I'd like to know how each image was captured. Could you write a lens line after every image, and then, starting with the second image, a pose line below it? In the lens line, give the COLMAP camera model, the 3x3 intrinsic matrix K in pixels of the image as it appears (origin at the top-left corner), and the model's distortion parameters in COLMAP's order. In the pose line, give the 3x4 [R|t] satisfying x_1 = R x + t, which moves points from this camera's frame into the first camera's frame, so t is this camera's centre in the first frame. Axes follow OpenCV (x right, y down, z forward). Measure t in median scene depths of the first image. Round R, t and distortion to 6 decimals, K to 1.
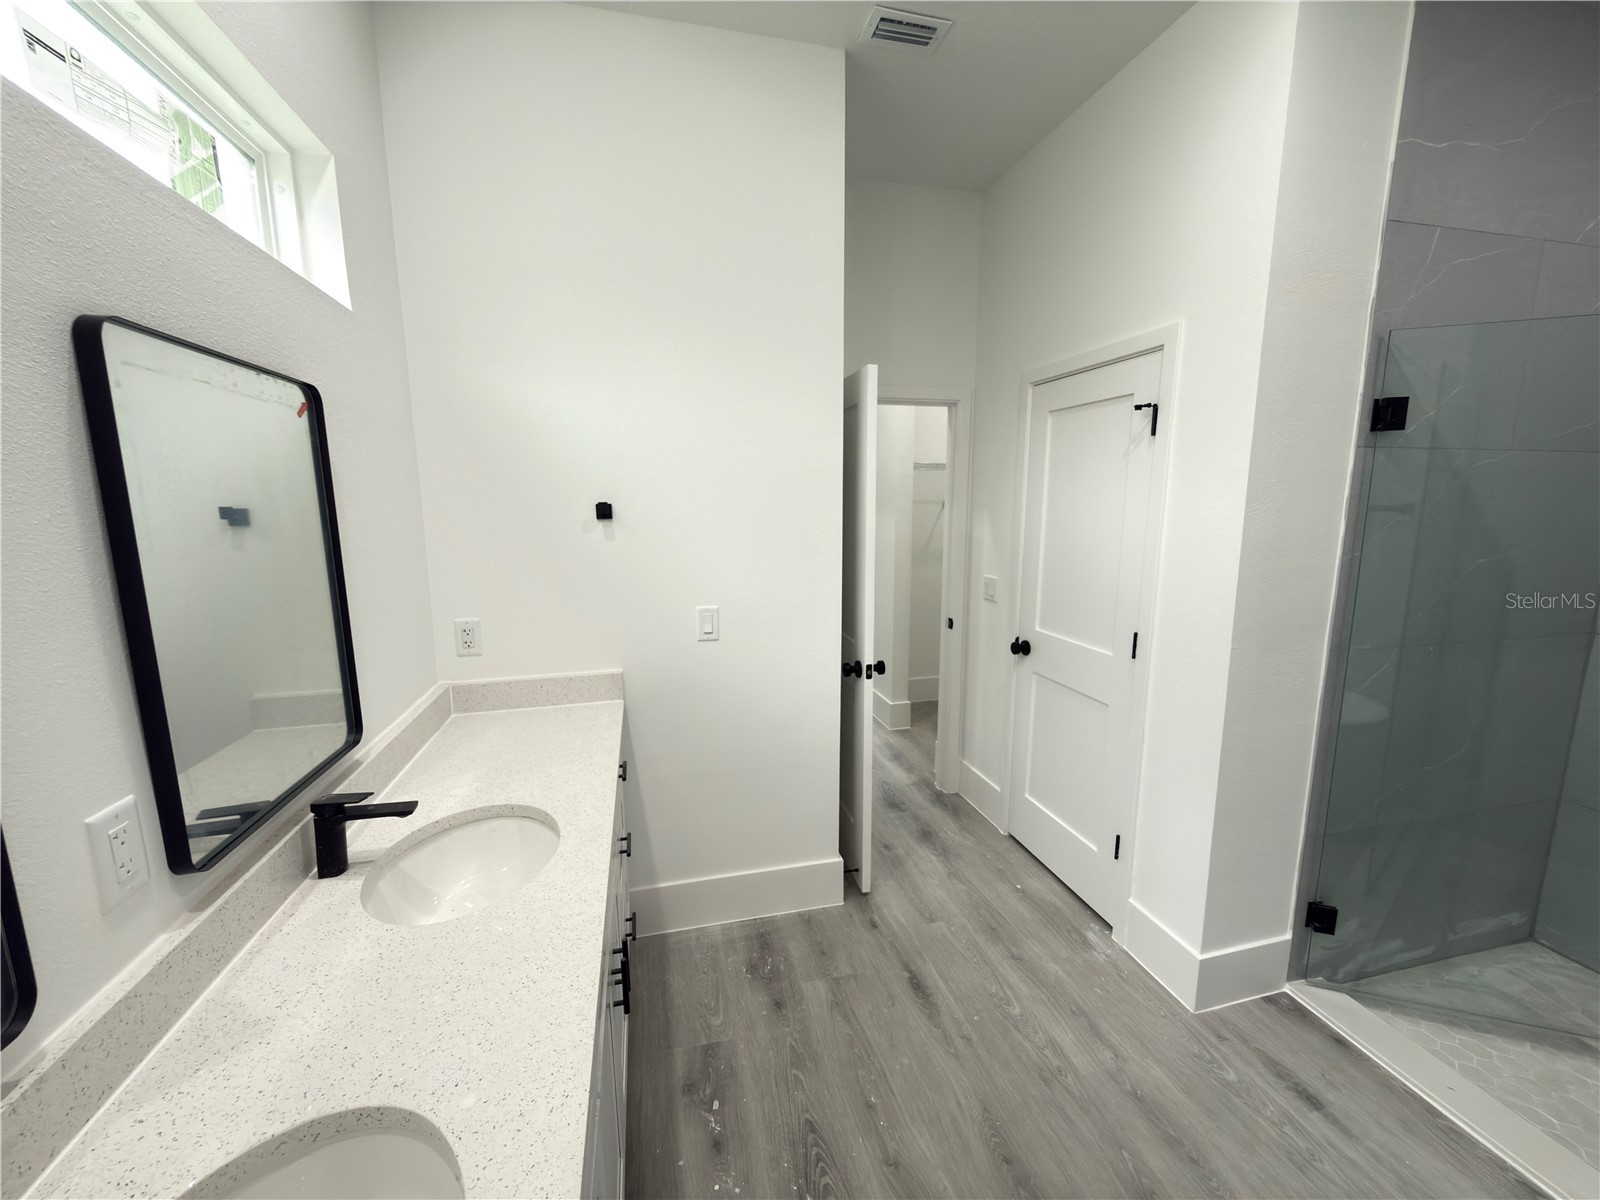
lens RADIAL K [[637.4, 0, 802.2], [0, 637.4, 594.2], [0, 0, 1]] dist [-0.001958, 0.000479]
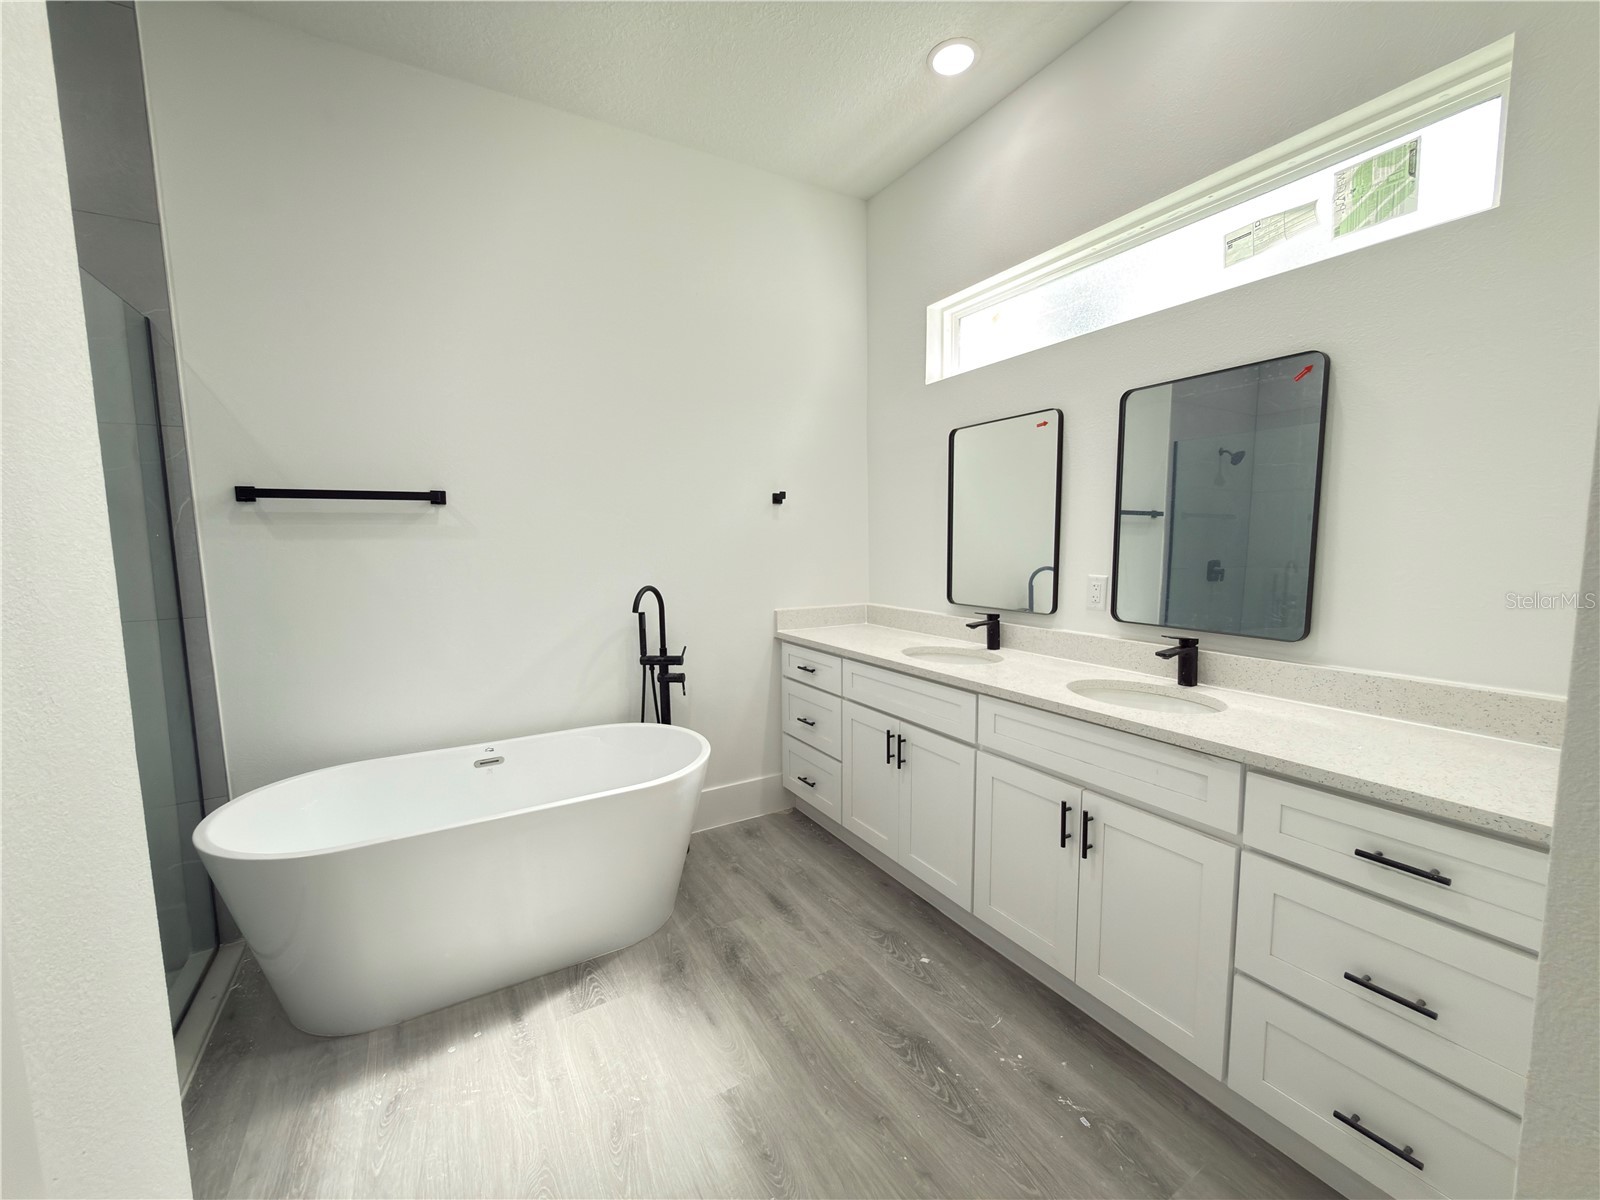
lens RADIAL K [[637.4, 0, 801.4], [0, 637.4, 603.0], [0, 0, 1]] dist [-0.001958, 0.000479]
pose [[-0.958099, 0.050833, -0.281890, 0.466485], [-0.025335, 0.965231, 0.260168, -0.107694], [0.285314, 0.256408, -0.923499, 1.576251]]
